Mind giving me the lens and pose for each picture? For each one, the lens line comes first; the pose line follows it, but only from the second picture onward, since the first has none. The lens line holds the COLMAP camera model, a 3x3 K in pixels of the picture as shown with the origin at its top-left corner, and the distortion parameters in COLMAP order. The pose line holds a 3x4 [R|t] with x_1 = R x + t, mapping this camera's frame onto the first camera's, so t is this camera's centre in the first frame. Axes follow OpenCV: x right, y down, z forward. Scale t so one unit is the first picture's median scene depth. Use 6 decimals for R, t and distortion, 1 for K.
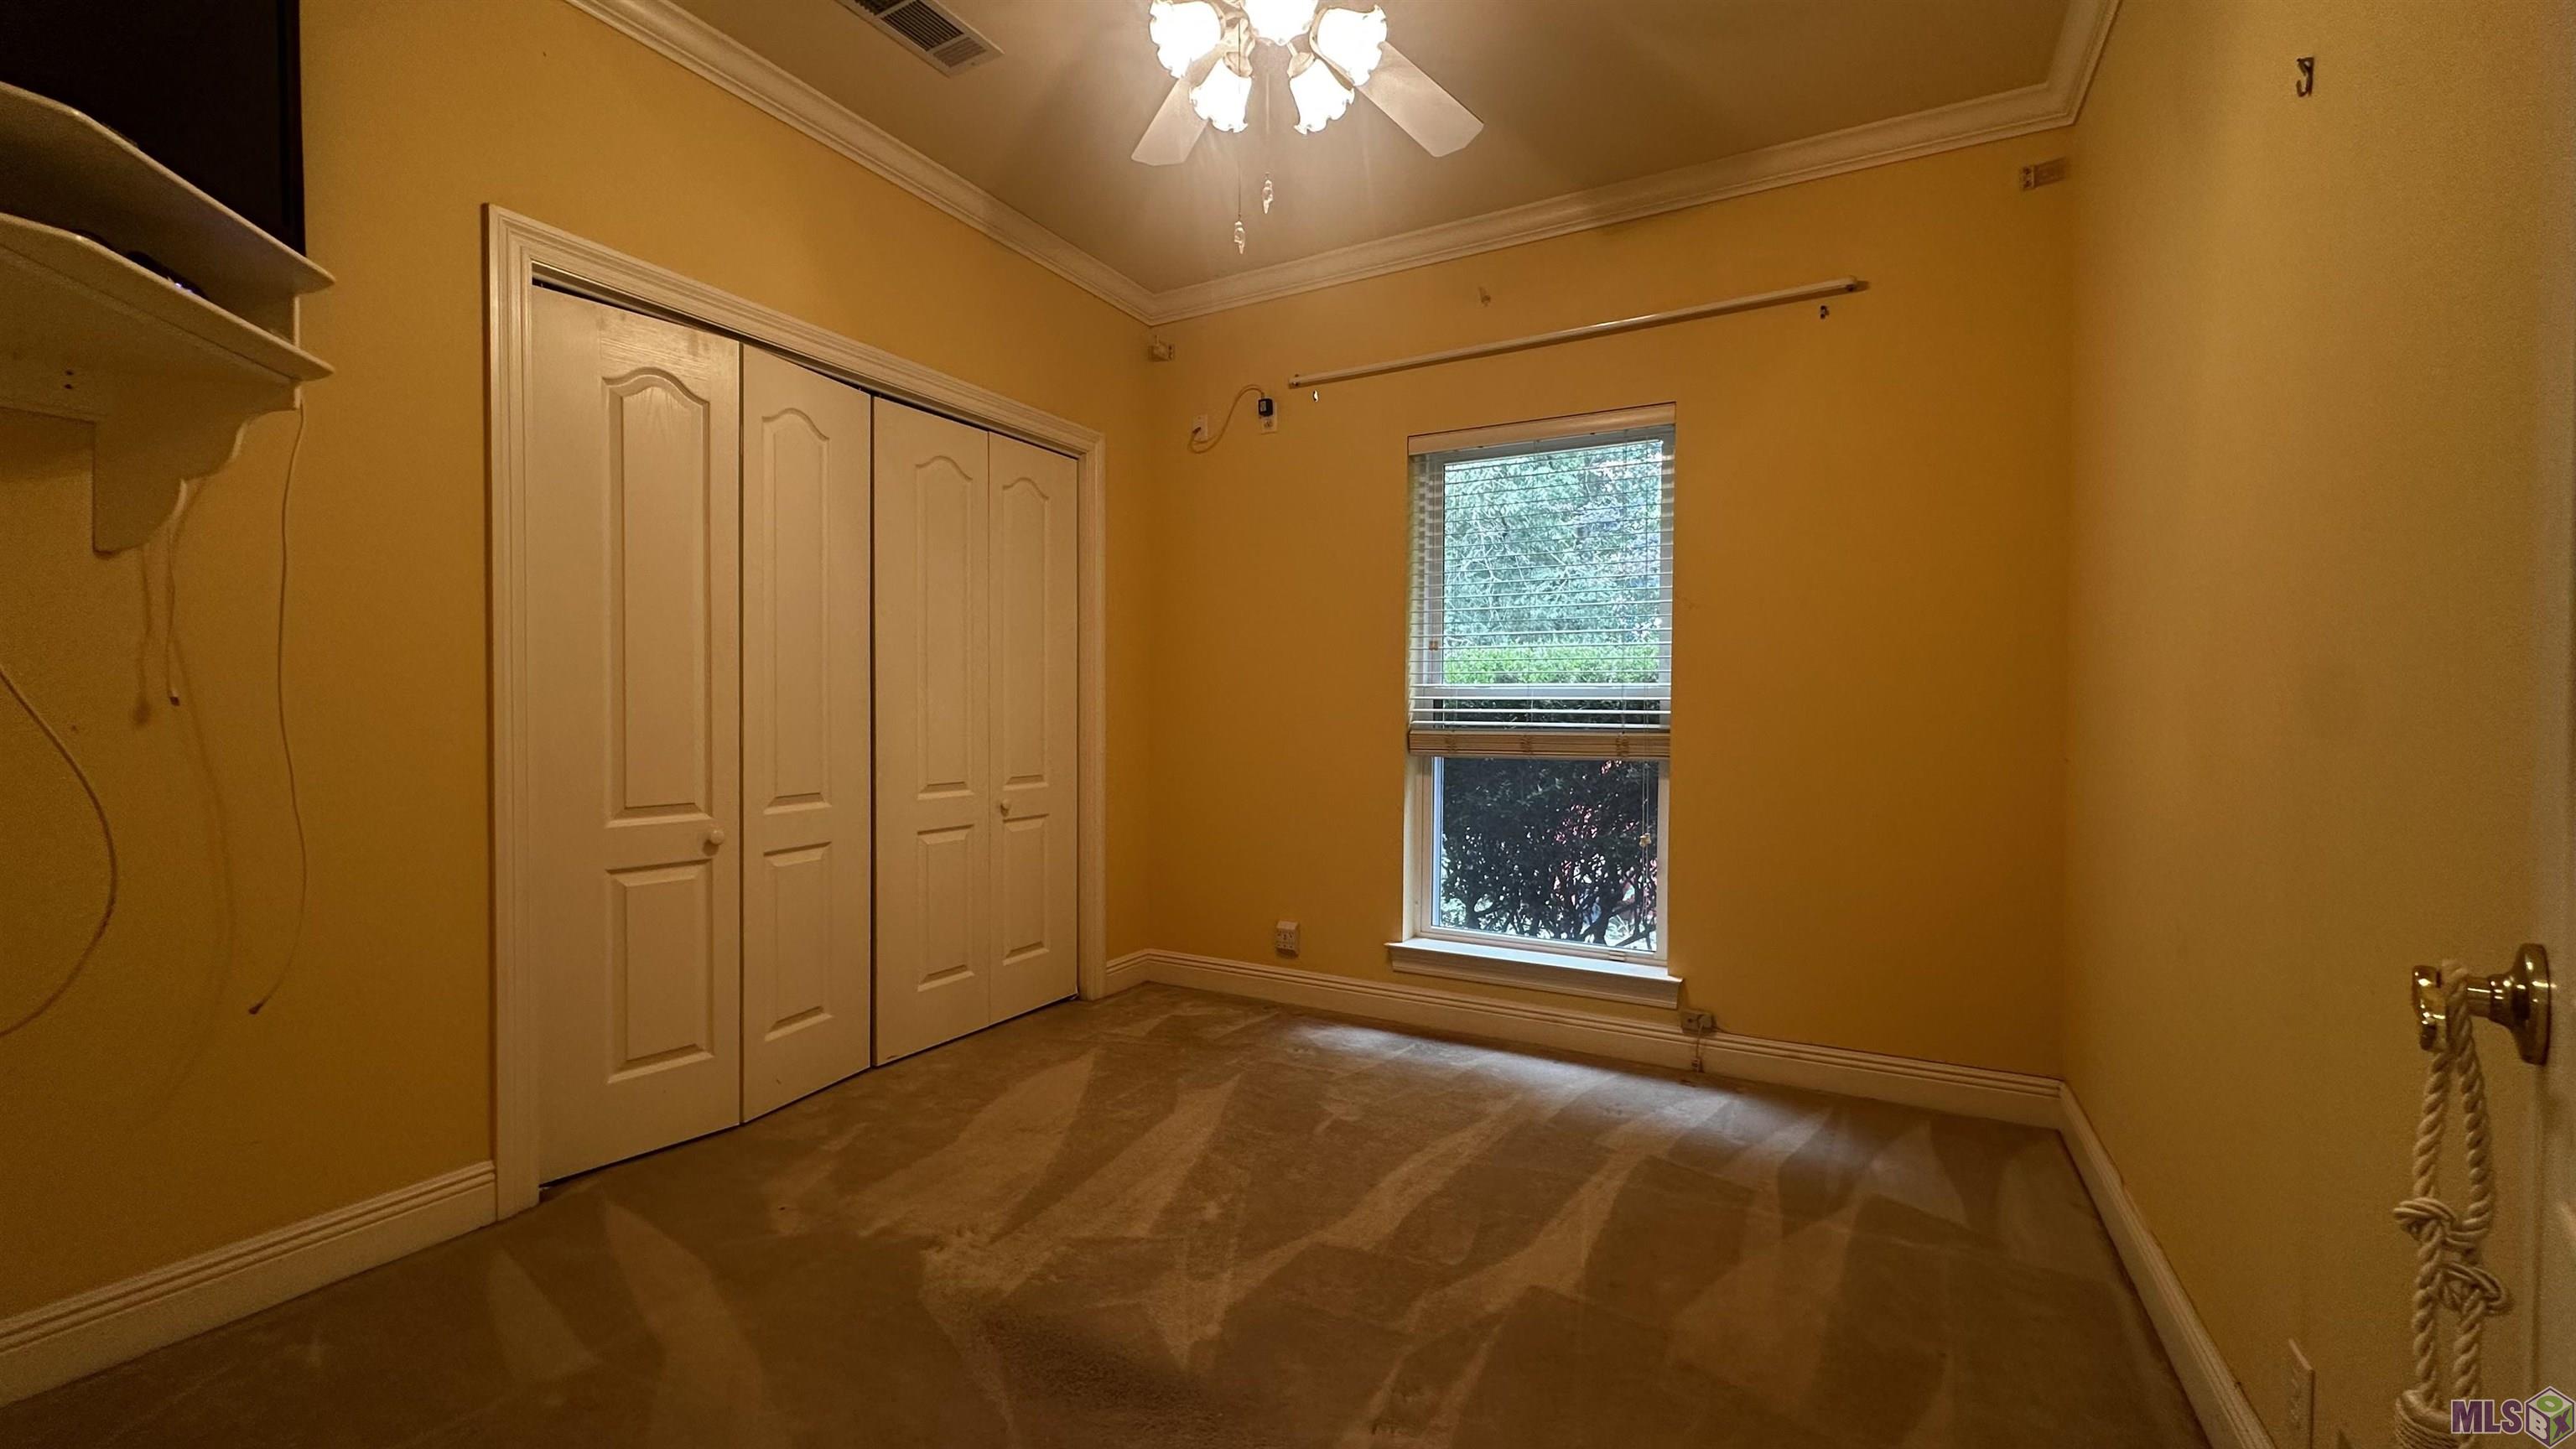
lens RADIAL K [[1033.4, 0, 1288.0], [0, 1033.4, 724.5], [0, 0, 1]] dist [-0.000649, -0.000062]
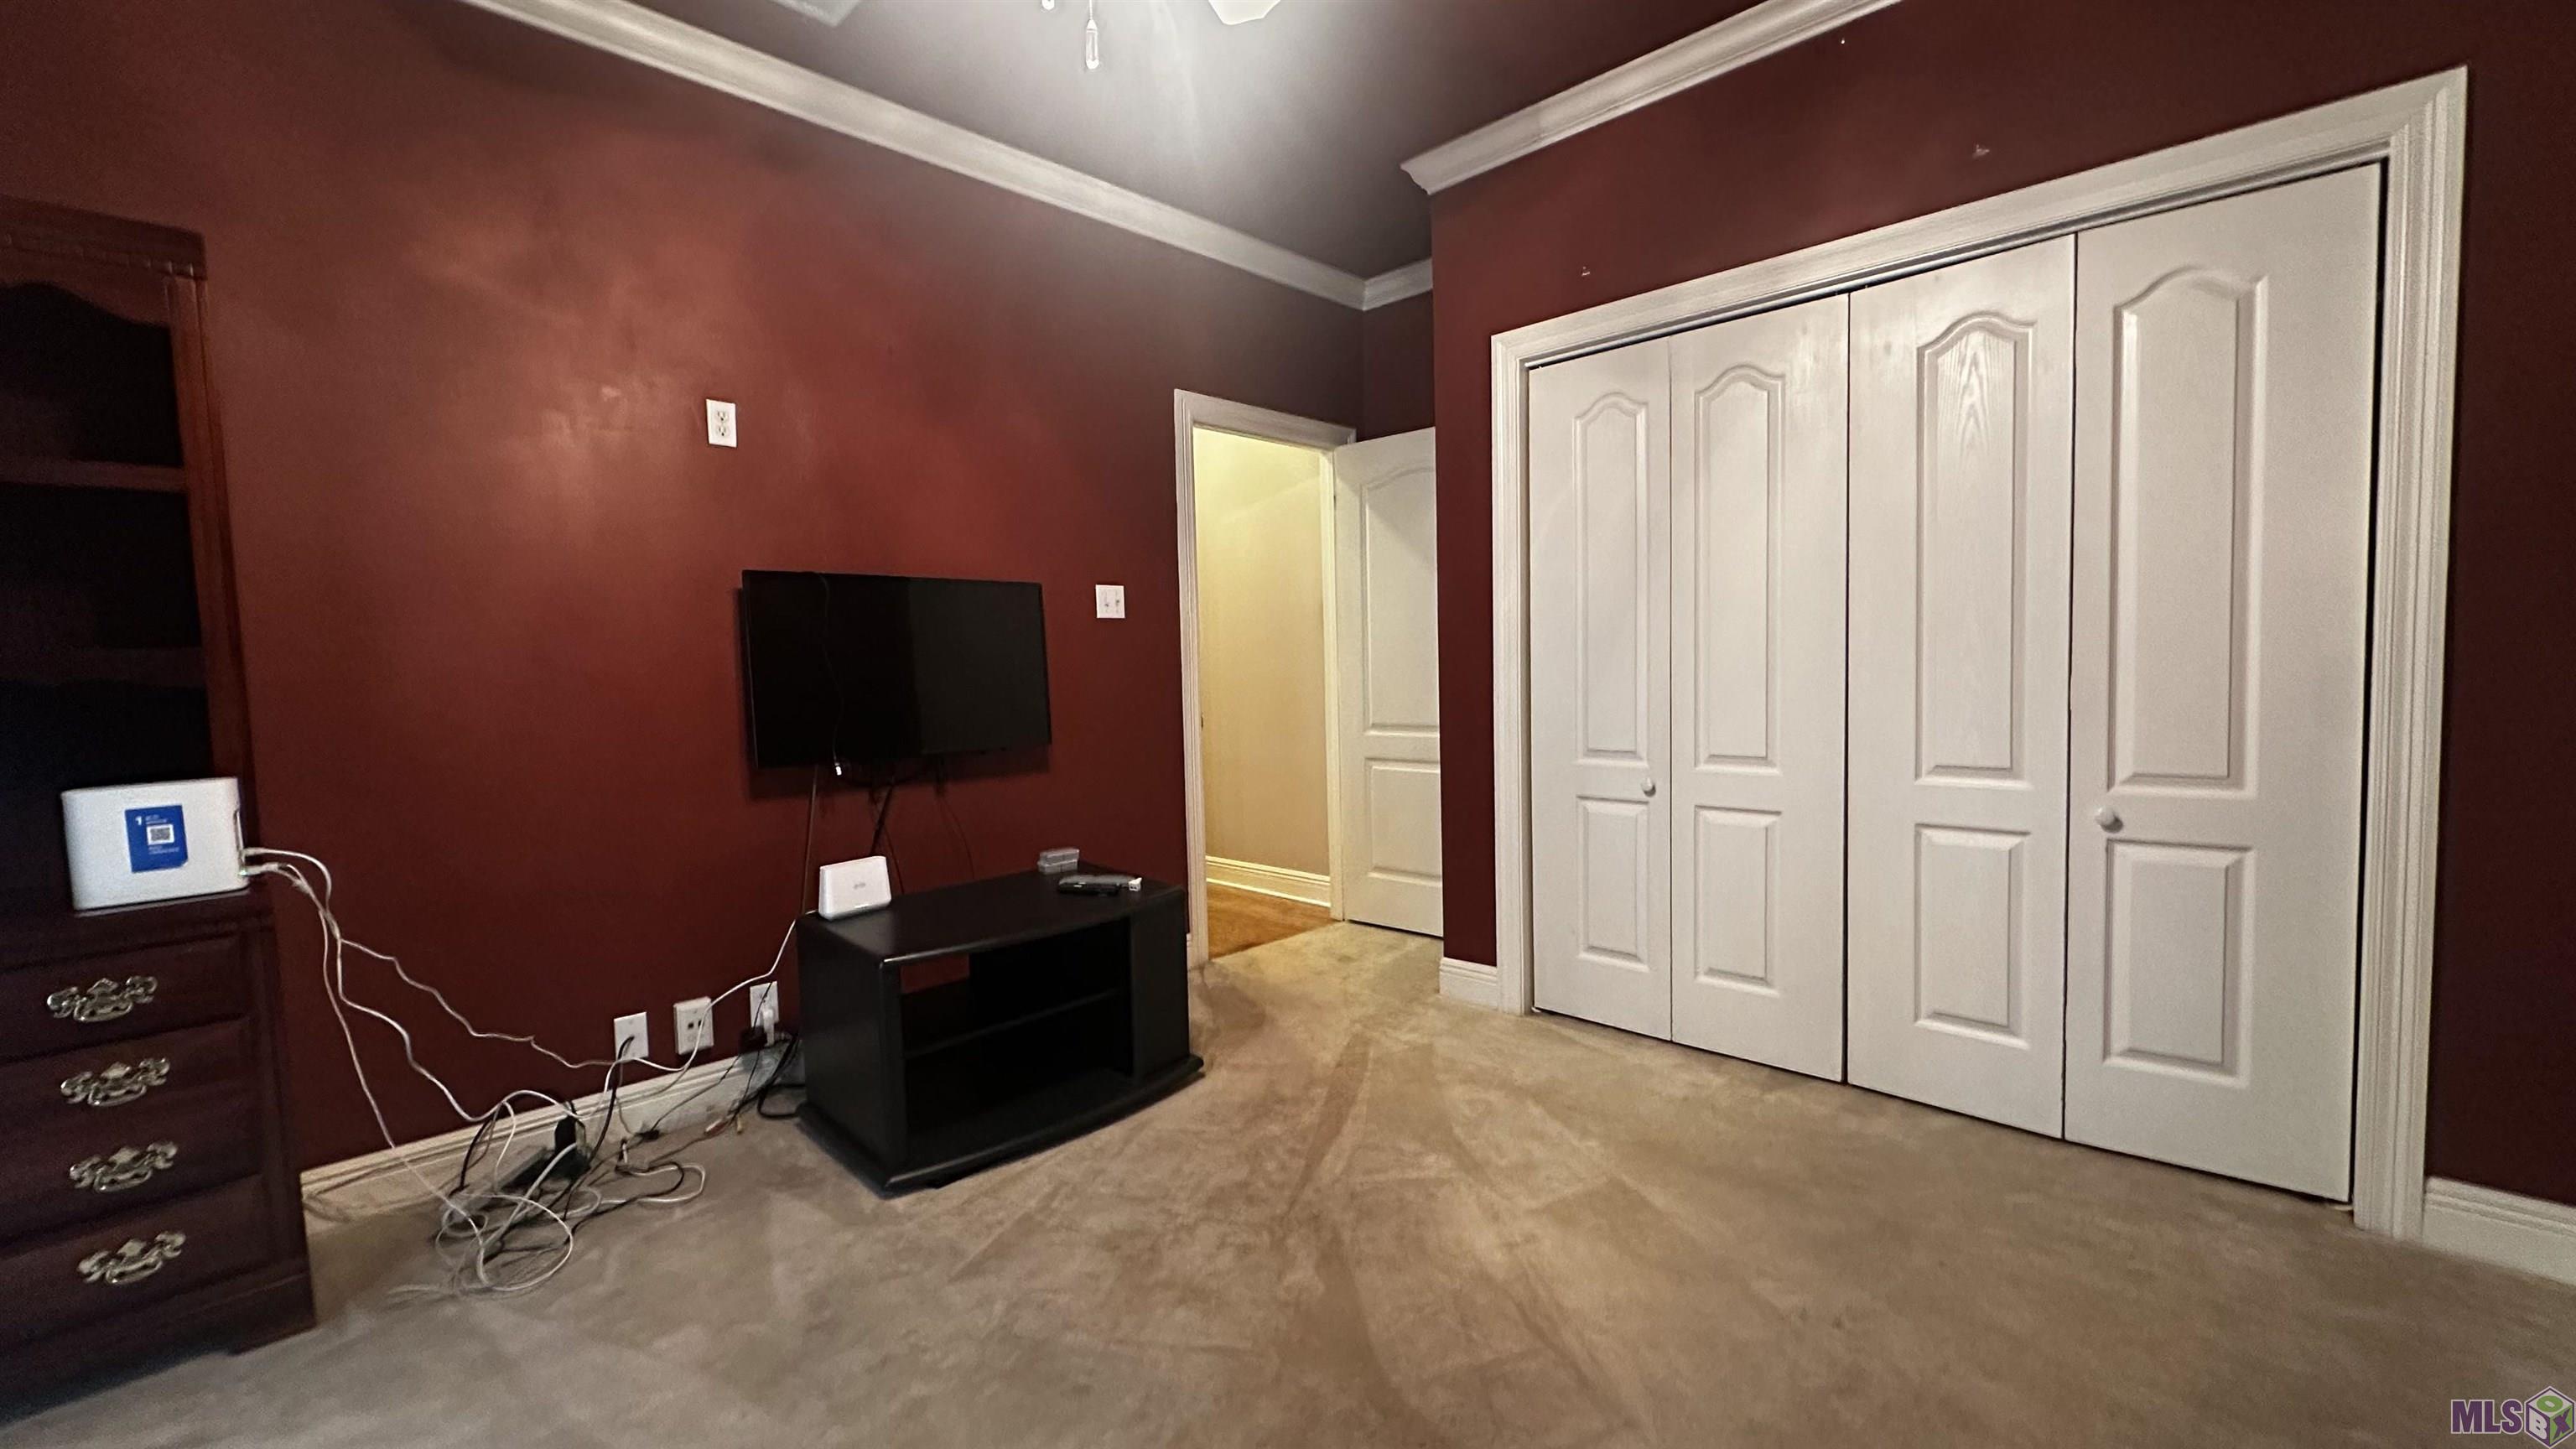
lens RADIAL K [[1033.4, 0, 1288.0], [0, 1033.4, 724.5], [0, 0, 1]] dist [-0.000649, -0.000062]
pose [[-0.260596, 0.054681, -0.963898, 0.633151], [-0.000438, 0.998388, 0.056756, -0.019139], [0.965448, 0.015213, -0.260152, 0.910805]]
